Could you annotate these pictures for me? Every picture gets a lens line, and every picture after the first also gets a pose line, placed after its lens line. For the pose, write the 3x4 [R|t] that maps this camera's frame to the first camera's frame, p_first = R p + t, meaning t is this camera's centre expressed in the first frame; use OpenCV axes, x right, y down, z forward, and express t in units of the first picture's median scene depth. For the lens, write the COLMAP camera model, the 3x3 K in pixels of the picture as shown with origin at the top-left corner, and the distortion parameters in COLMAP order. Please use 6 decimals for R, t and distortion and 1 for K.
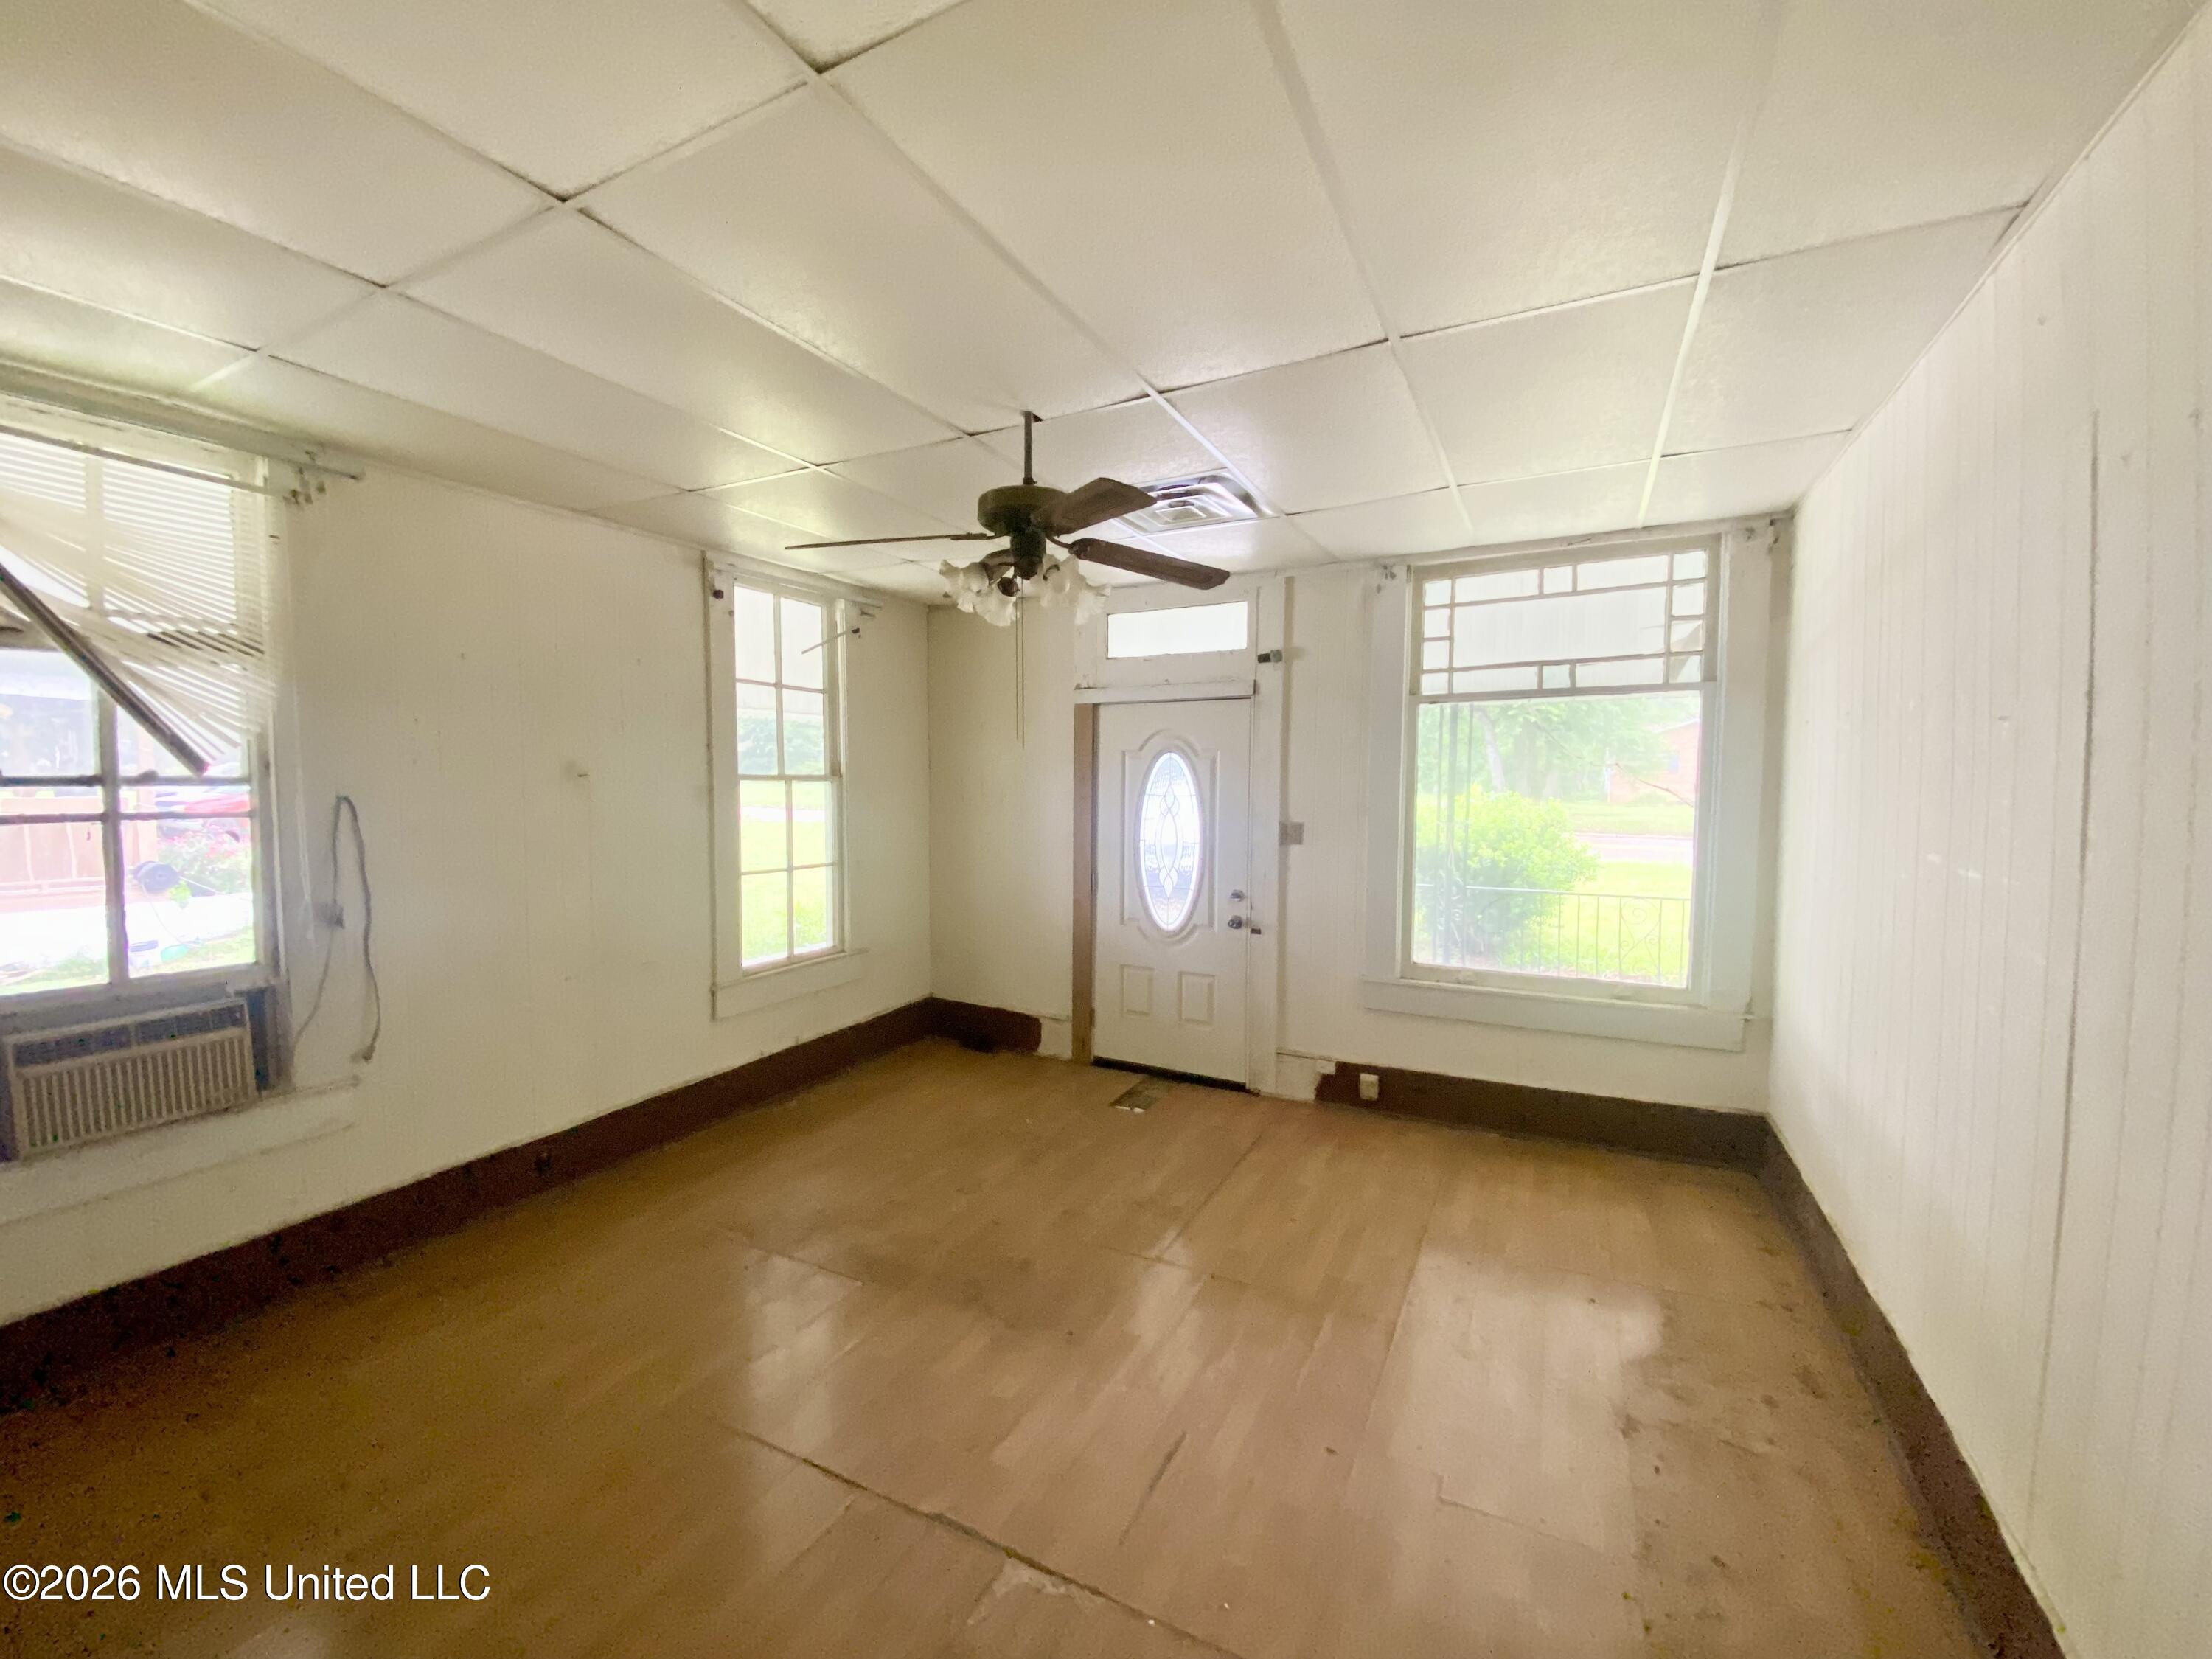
lens RADIAL K [[881.7, 0, 1098.0], [0, 881.7, 833.7], [0, 0, 1]] dist [0.028961, -0.031676]
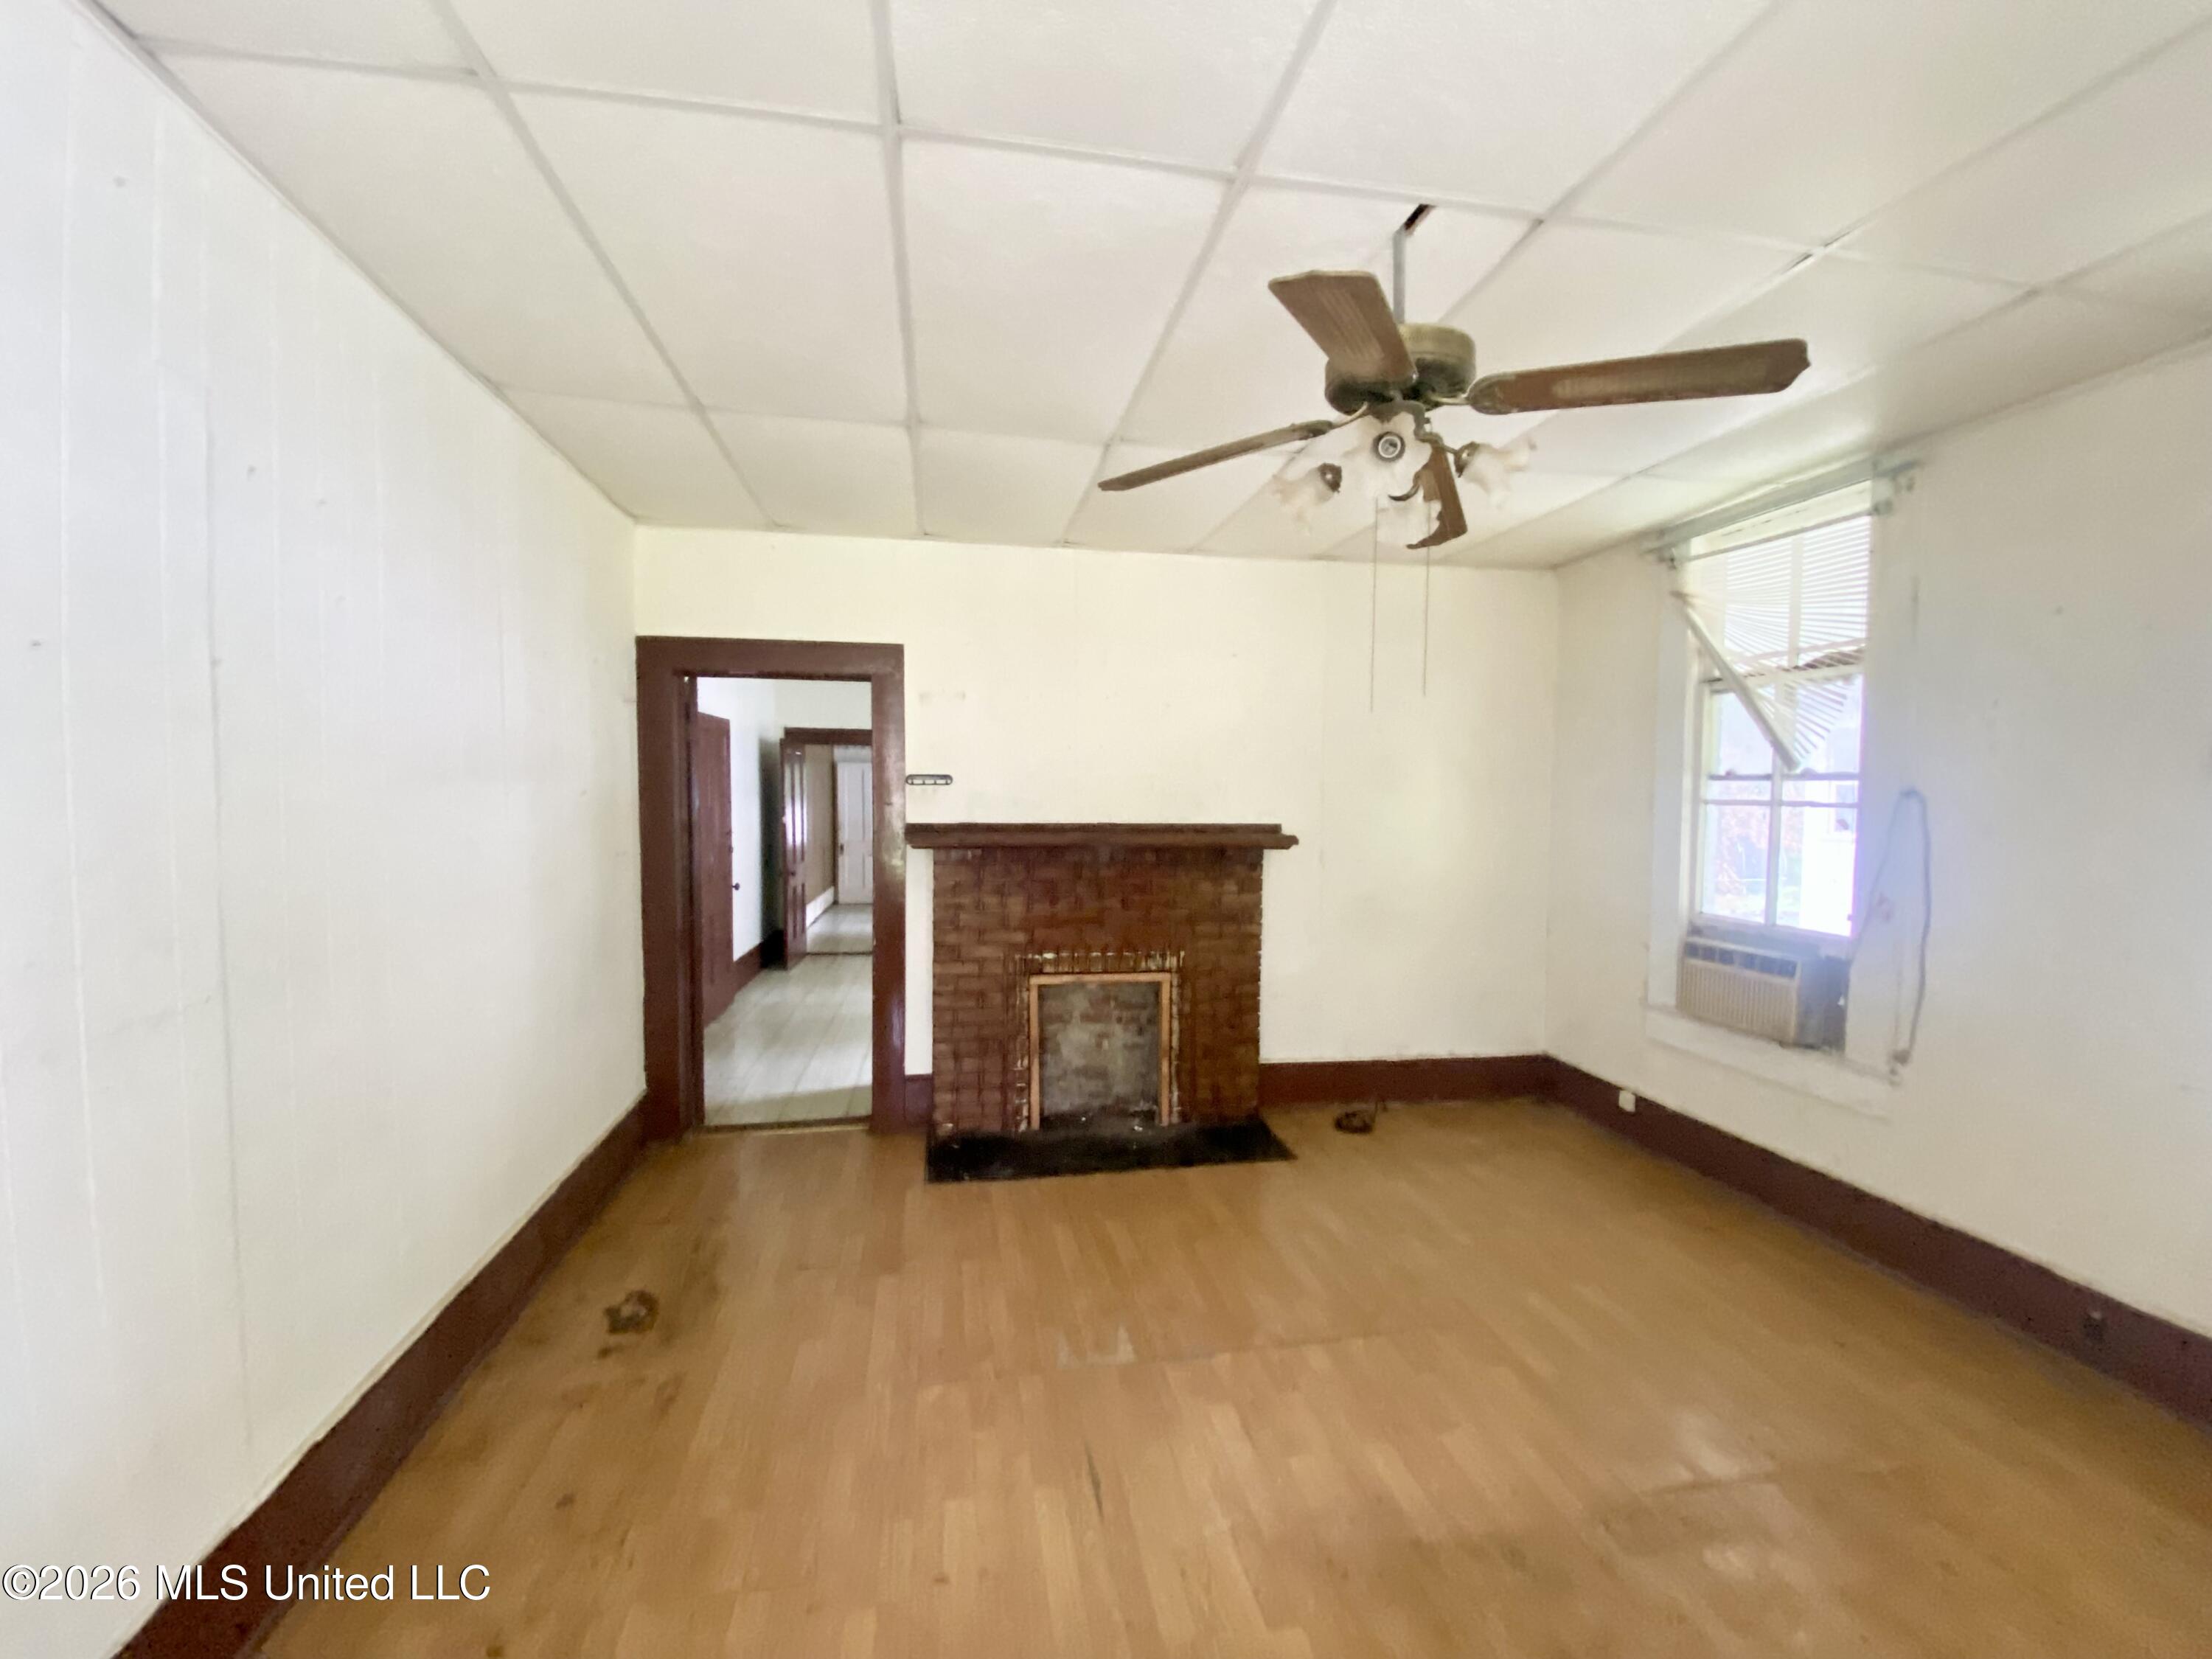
lens RADIAL K [[881.7, 0, 1098.0], [0, 881.7, 833.7], [0, 0, 1]] dist [0.028961, -0.031676]
pose [[-0.791877, 0.017191, -0.610439, 0.524503], [-0.049553, 0.994499, 0.092288, -0.045723], [0.608667, 0.103330, -0.786668, 1.380145]]
